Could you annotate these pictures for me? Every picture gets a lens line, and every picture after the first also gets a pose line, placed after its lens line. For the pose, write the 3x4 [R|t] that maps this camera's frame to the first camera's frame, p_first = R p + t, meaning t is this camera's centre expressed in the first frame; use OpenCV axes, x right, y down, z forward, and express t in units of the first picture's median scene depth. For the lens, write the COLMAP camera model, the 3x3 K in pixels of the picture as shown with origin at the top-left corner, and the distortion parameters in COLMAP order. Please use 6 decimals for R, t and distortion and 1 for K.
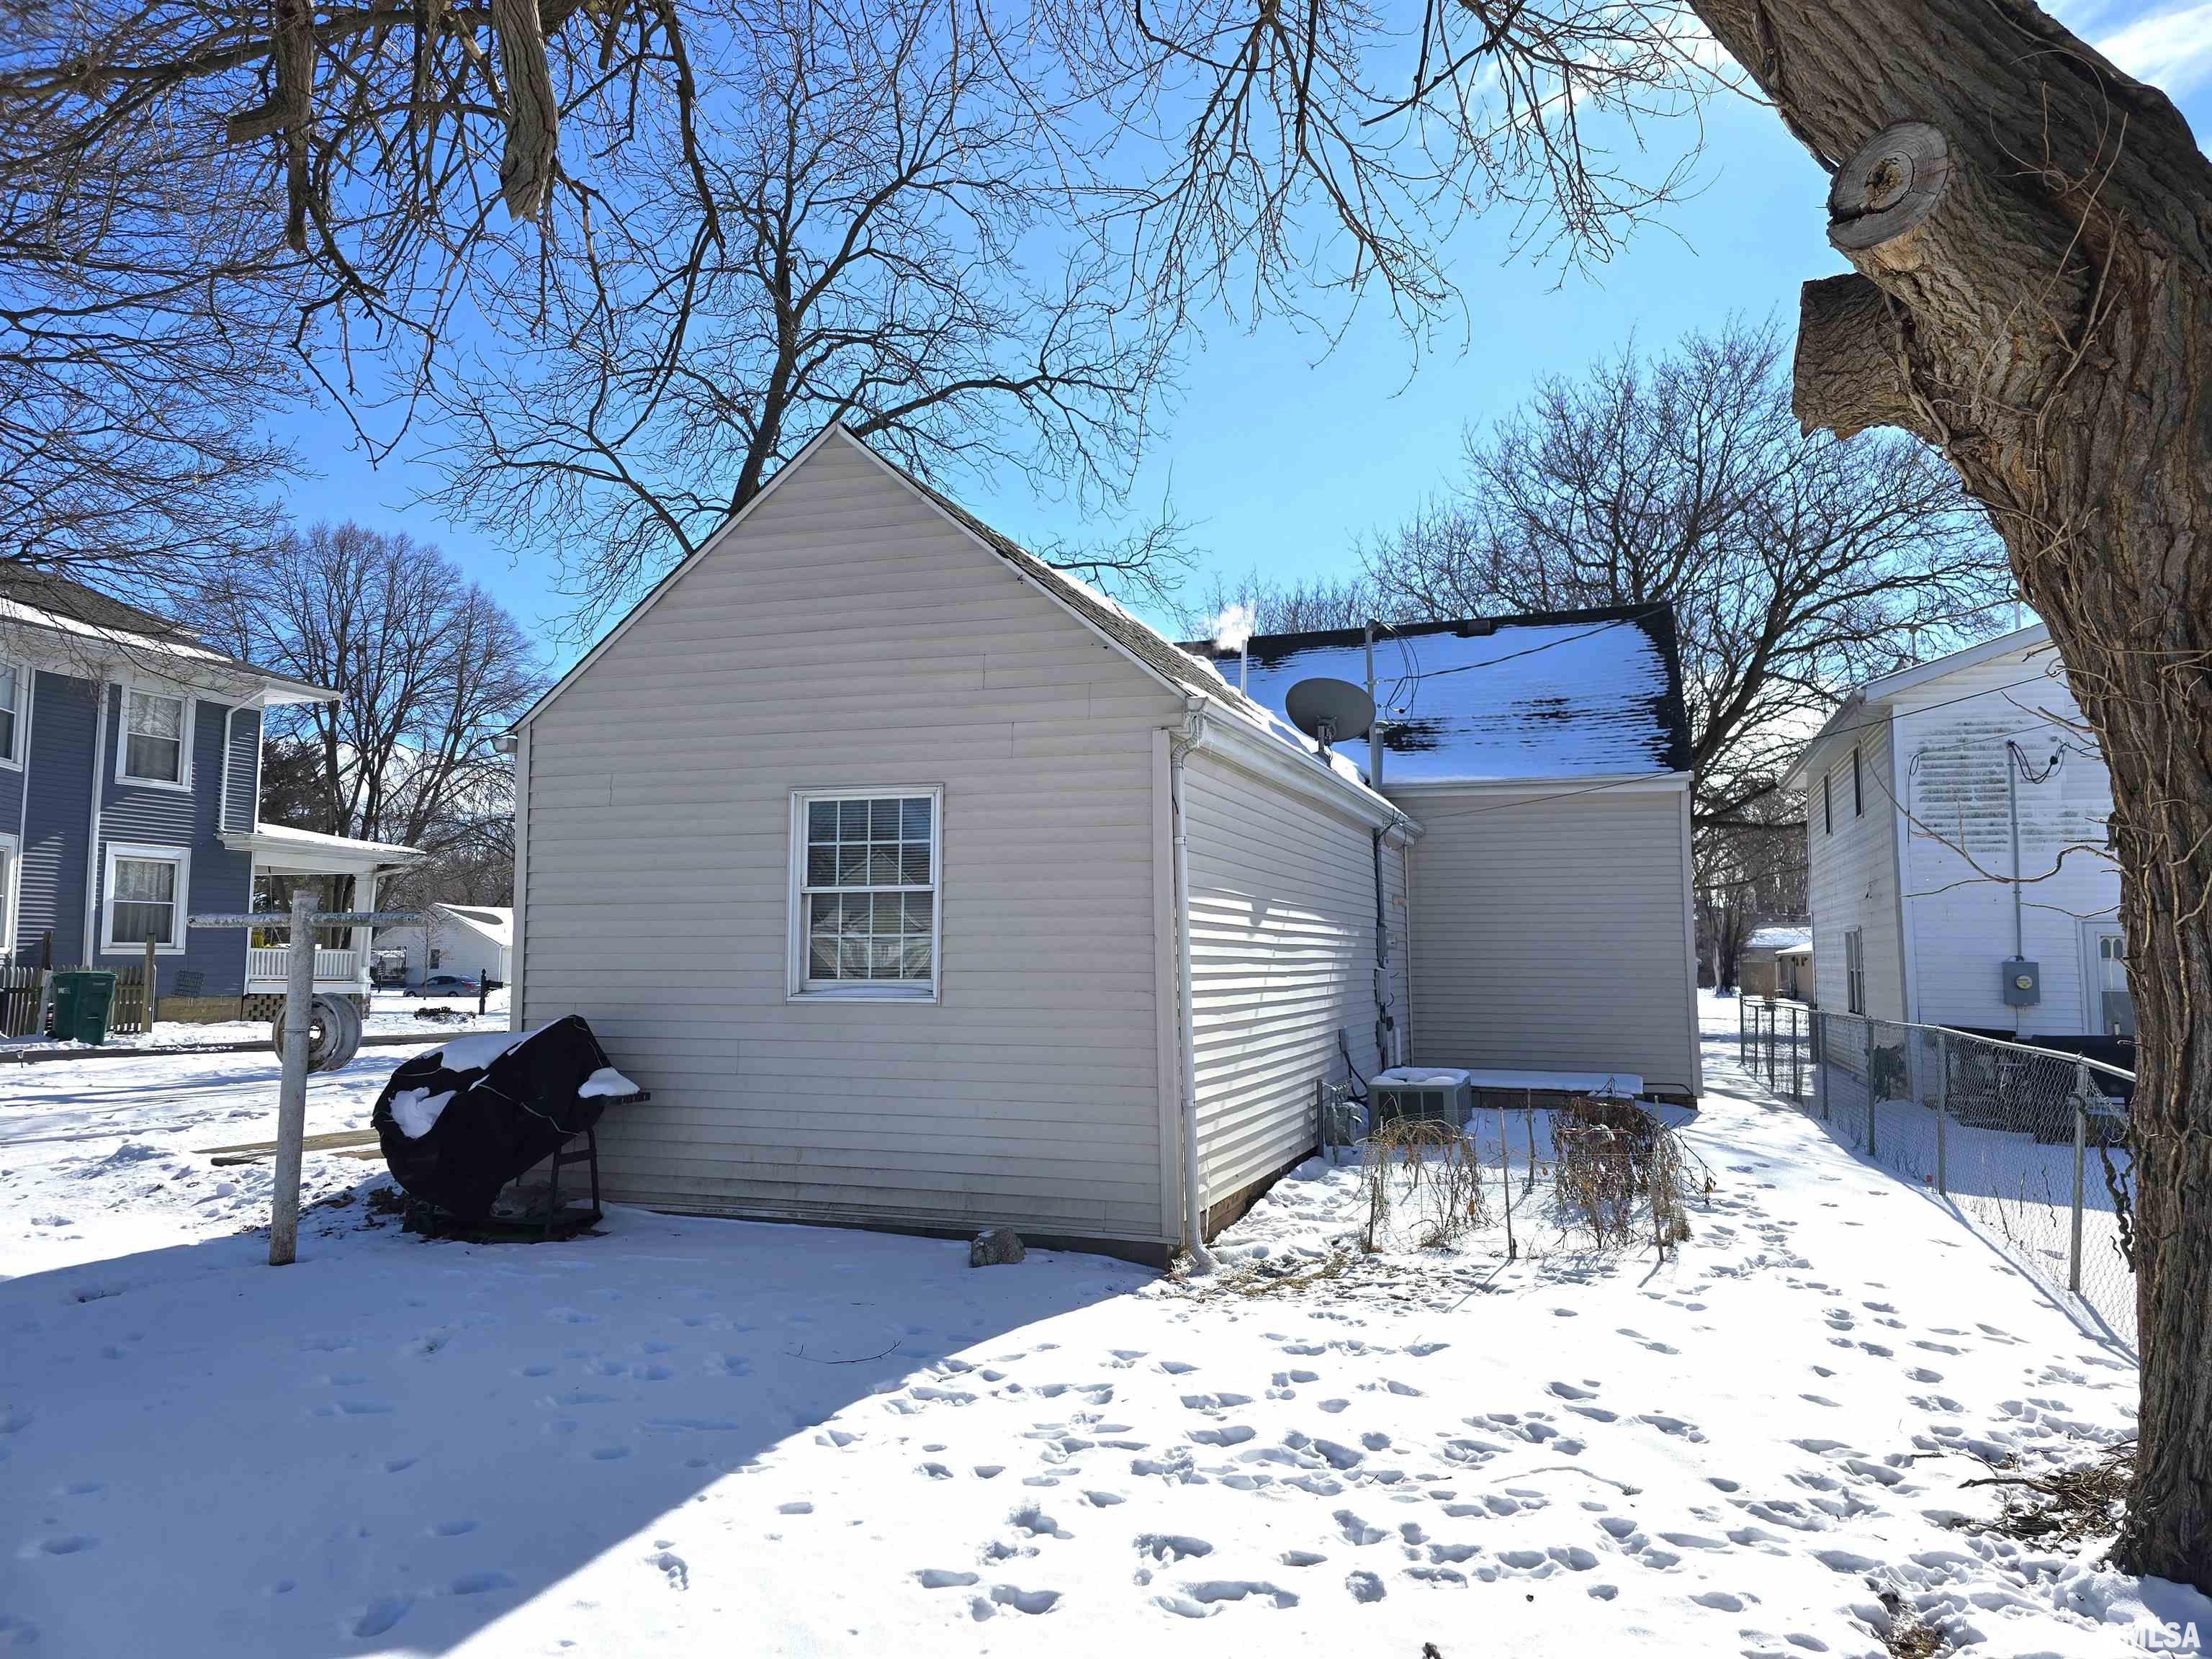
lens RADIAL K [[1479.9, 0, 1105.4], [0, 1479.9, 821.8], [0, 0, 1]] dist [0.064141, -0.053893]
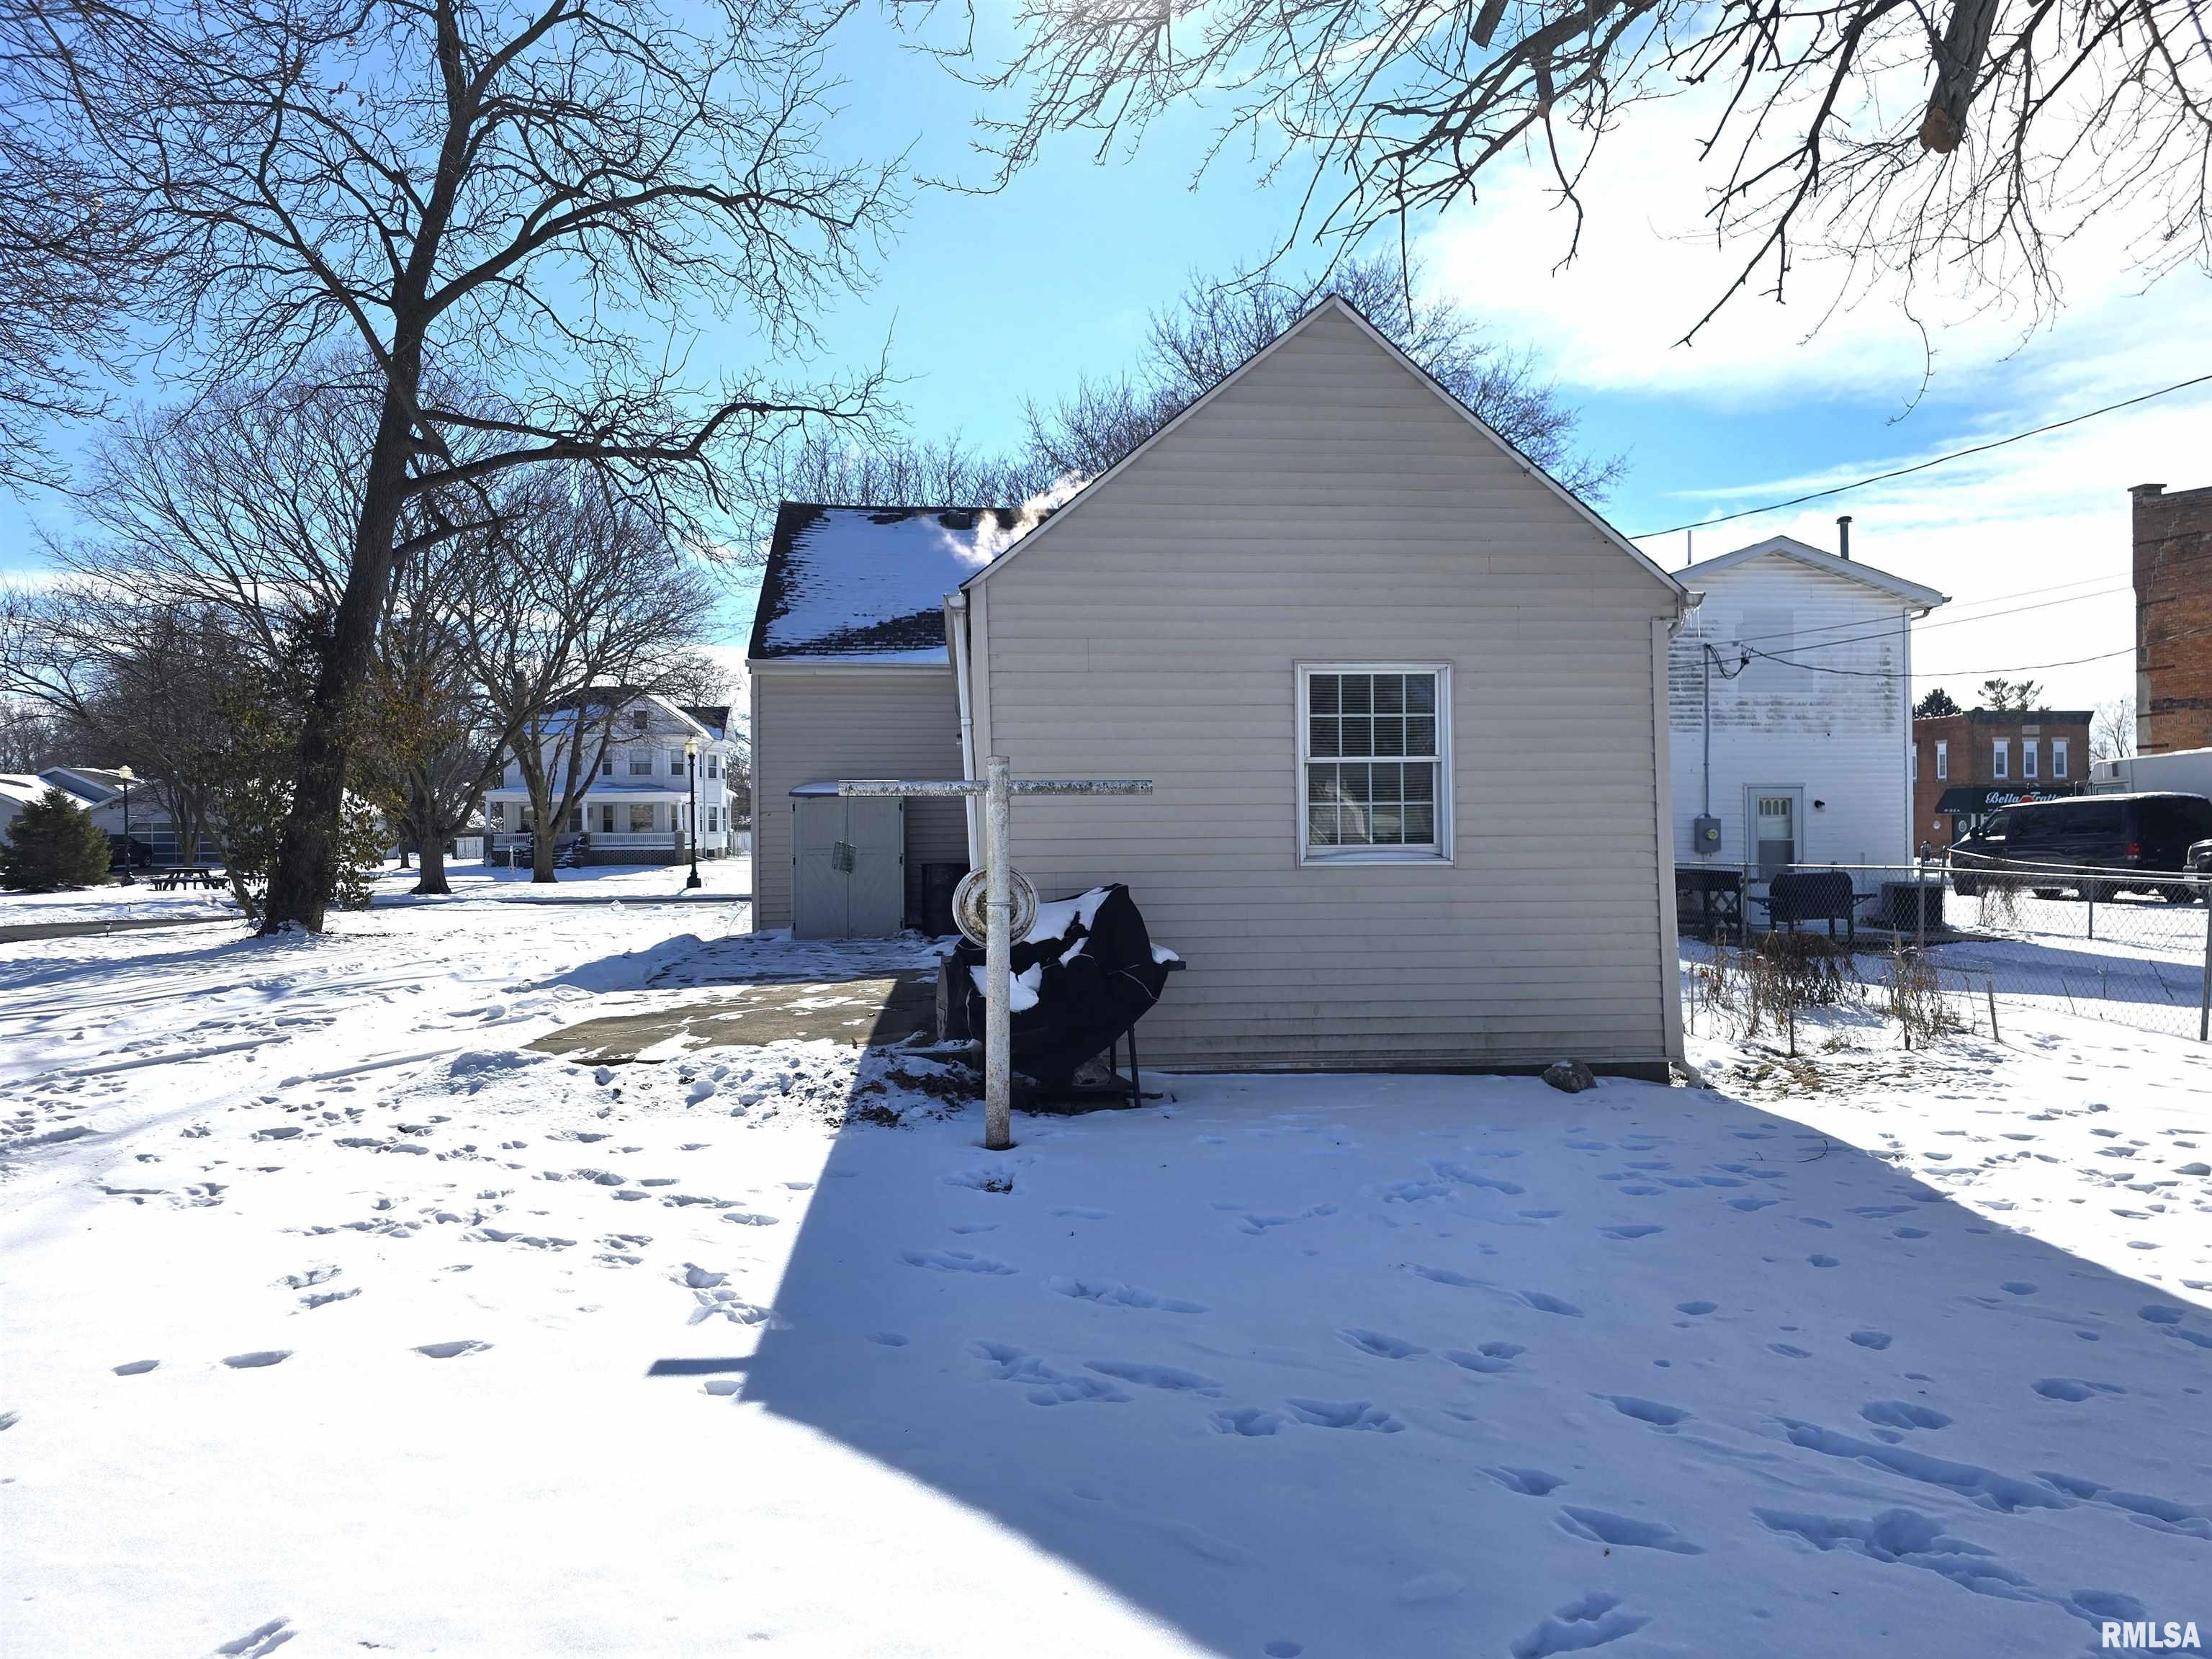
lens RADIAL K [[1479.9, 0, 1099.5], [0, 1479.9, 837.9], [0, 0, 1]] dist [0.064141, -0.053893]
pose [[0.914488, -0.012419, 0.404422, -0.756911], [-0.029155, 0.994908, 0.096476, 0.004656], [-0.403561, -0.100017, 0.909470, 0.111167]]
